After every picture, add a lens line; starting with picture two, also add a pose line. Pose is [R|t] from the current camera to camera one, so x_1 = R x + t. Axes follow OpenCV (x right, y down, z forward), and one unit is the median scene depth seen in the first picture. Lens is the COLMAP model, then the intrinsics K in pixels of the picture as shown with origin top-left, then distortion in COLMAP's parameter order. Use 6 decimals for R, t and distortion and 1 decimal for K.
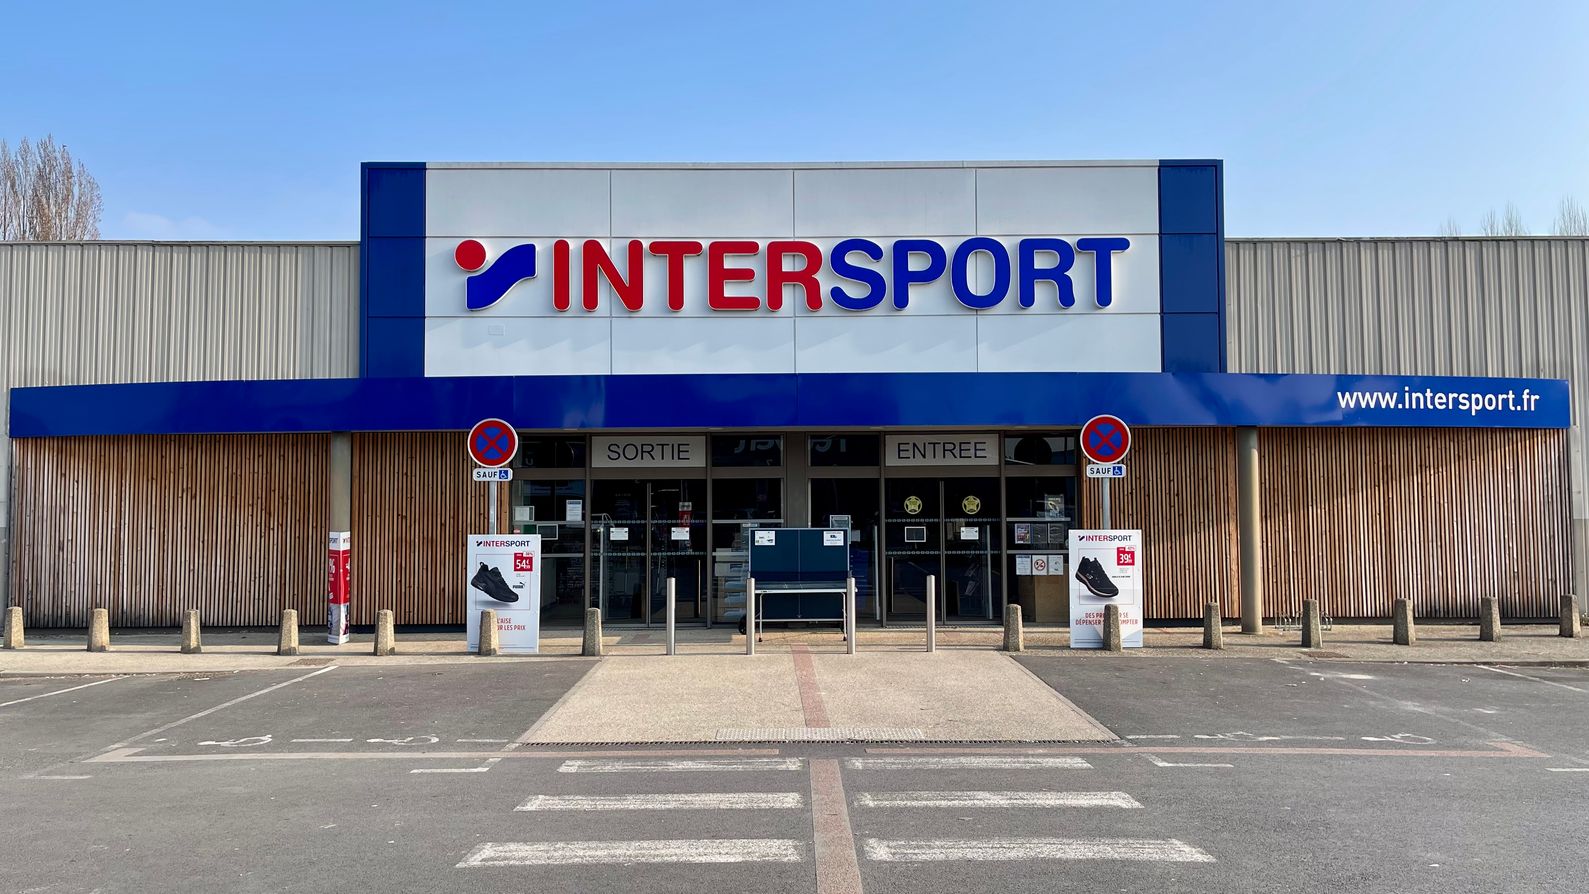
lens RADIAL K [[1133.5, 0, 794.5], [0, 1133.5, 458.8], [0, 0, 1]] dist [0.030979, 0.002572]
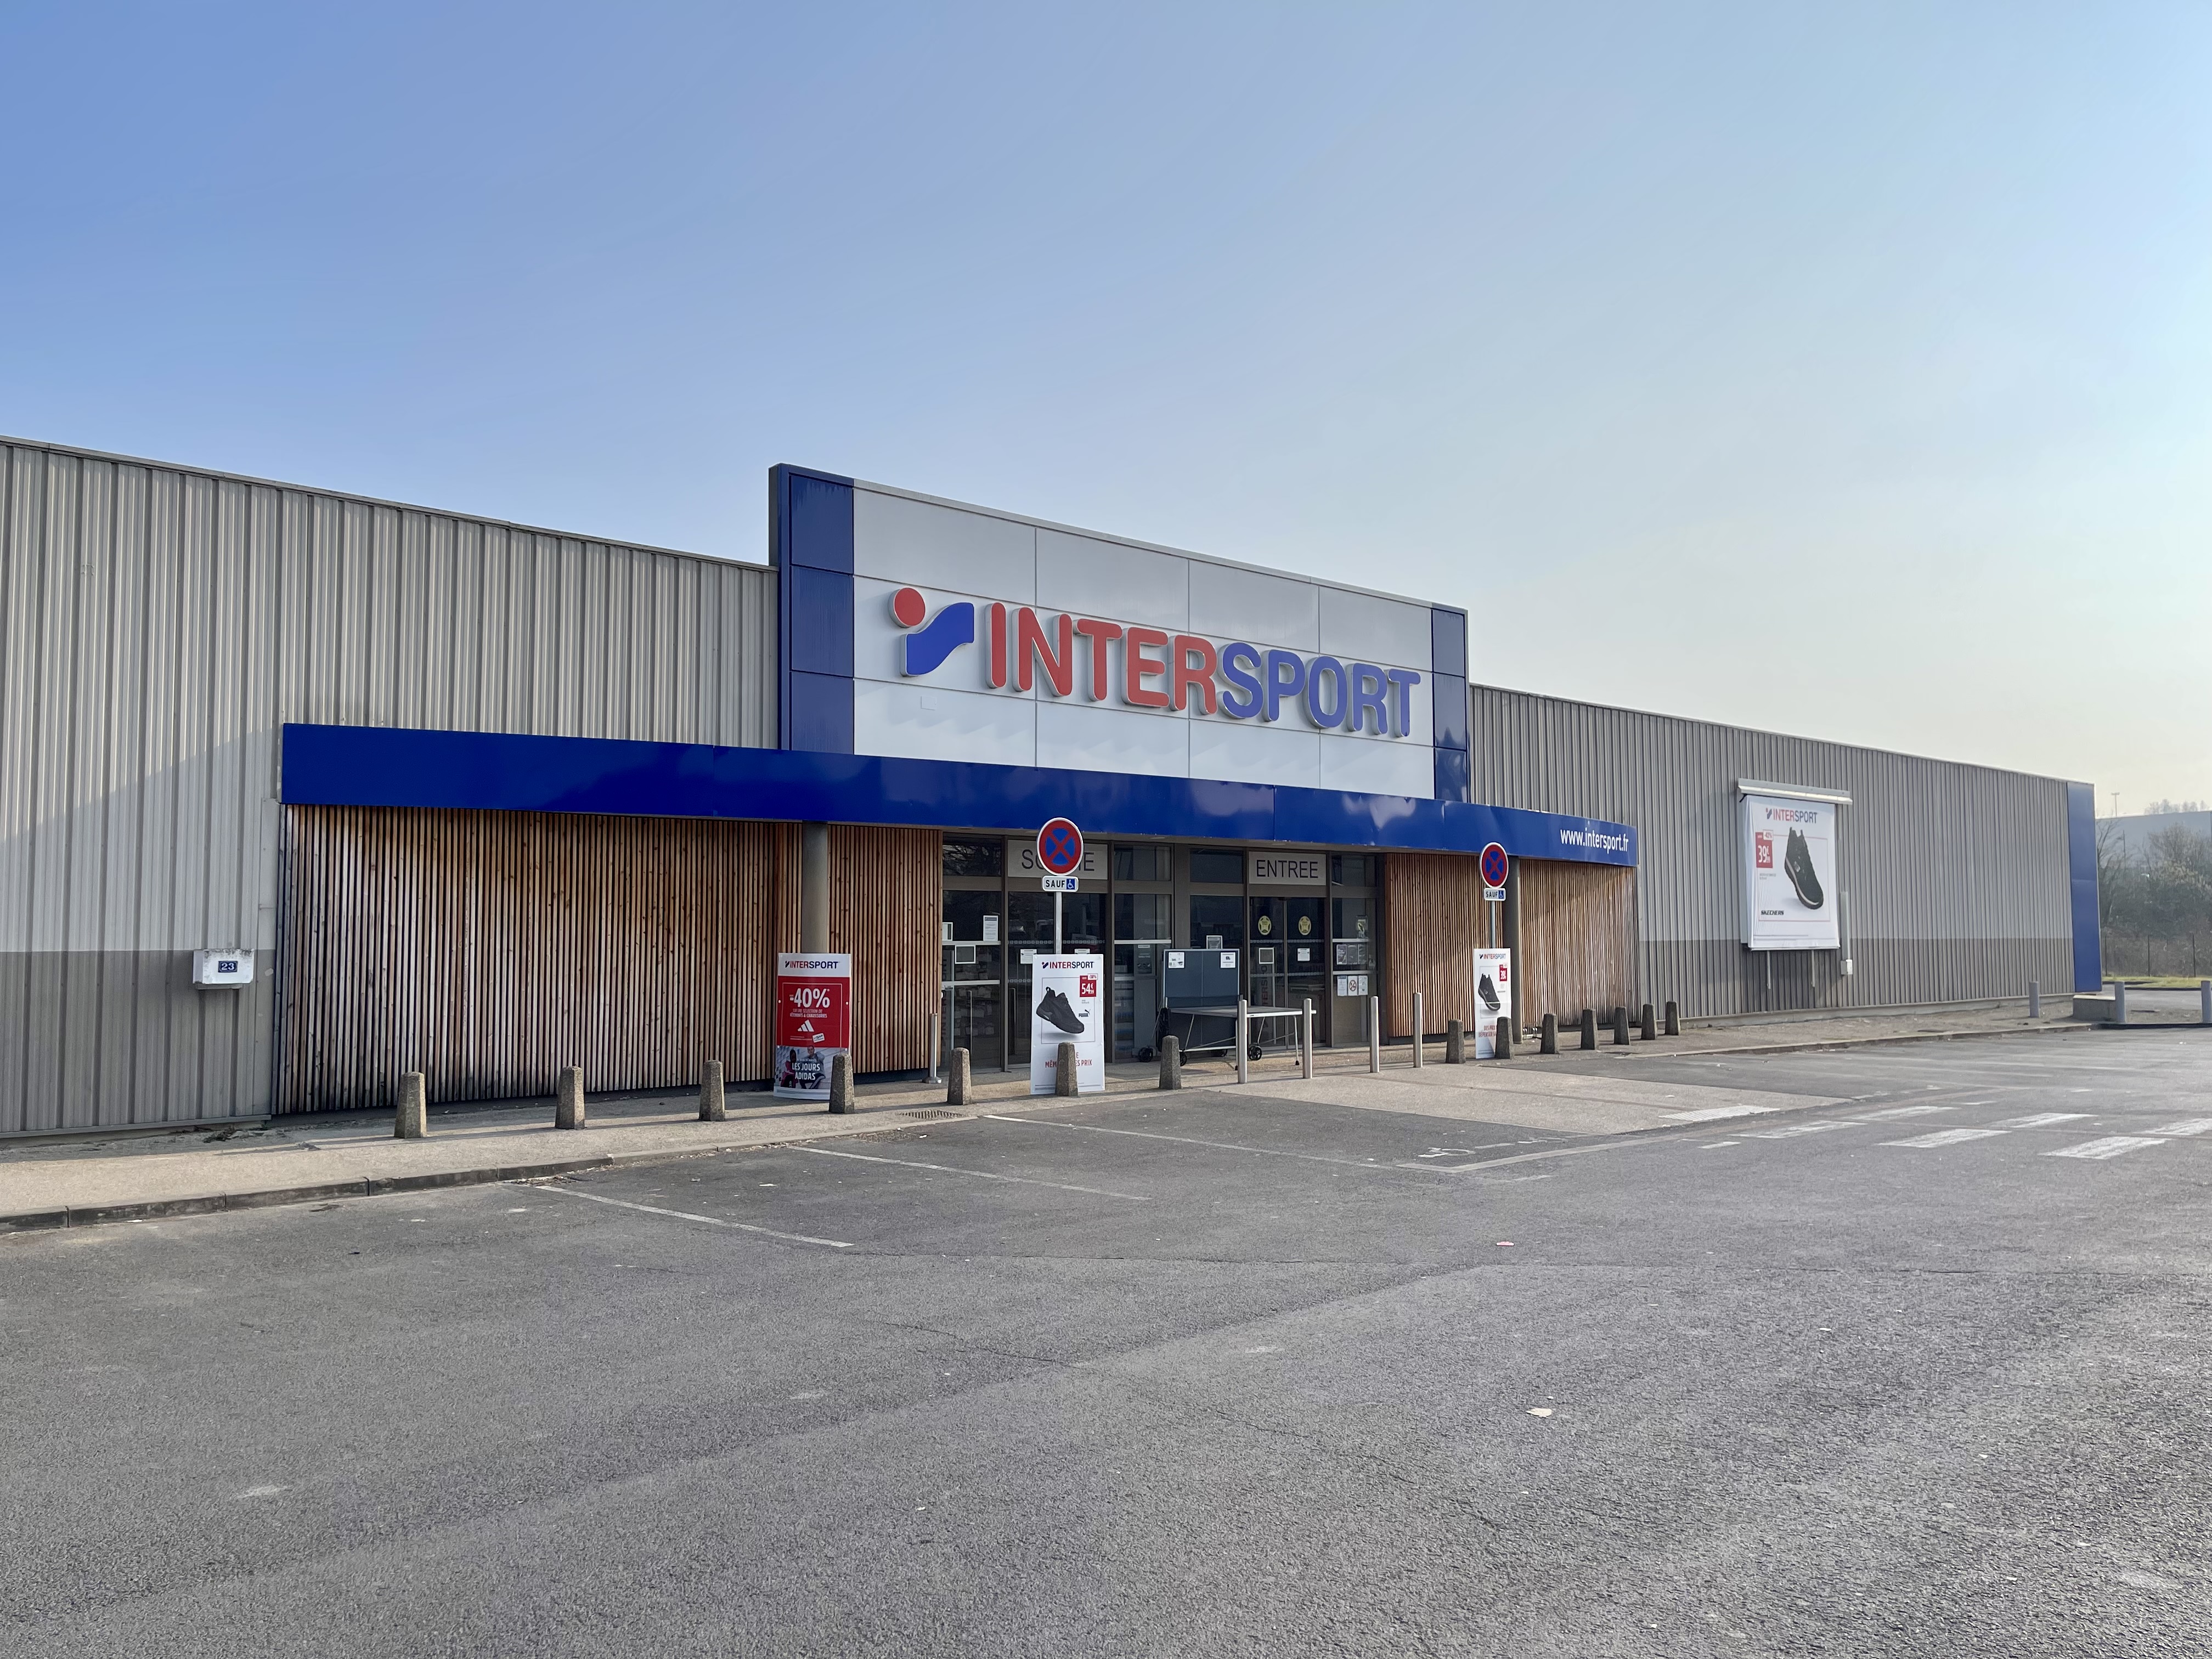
lens RADIAL K [[1702.0, 0, 1106.5], [0, 1702.0, 815.2], [0, 0, 1]] dist [0.063383, -0.001103]
pose [[0.745233, 0.051527, 0.664810, -0.967729], [-0.033234, 0.998641, -0.040147, 0.010352], [-0.665975, 0.007825, 0.745933, 0.015391]]
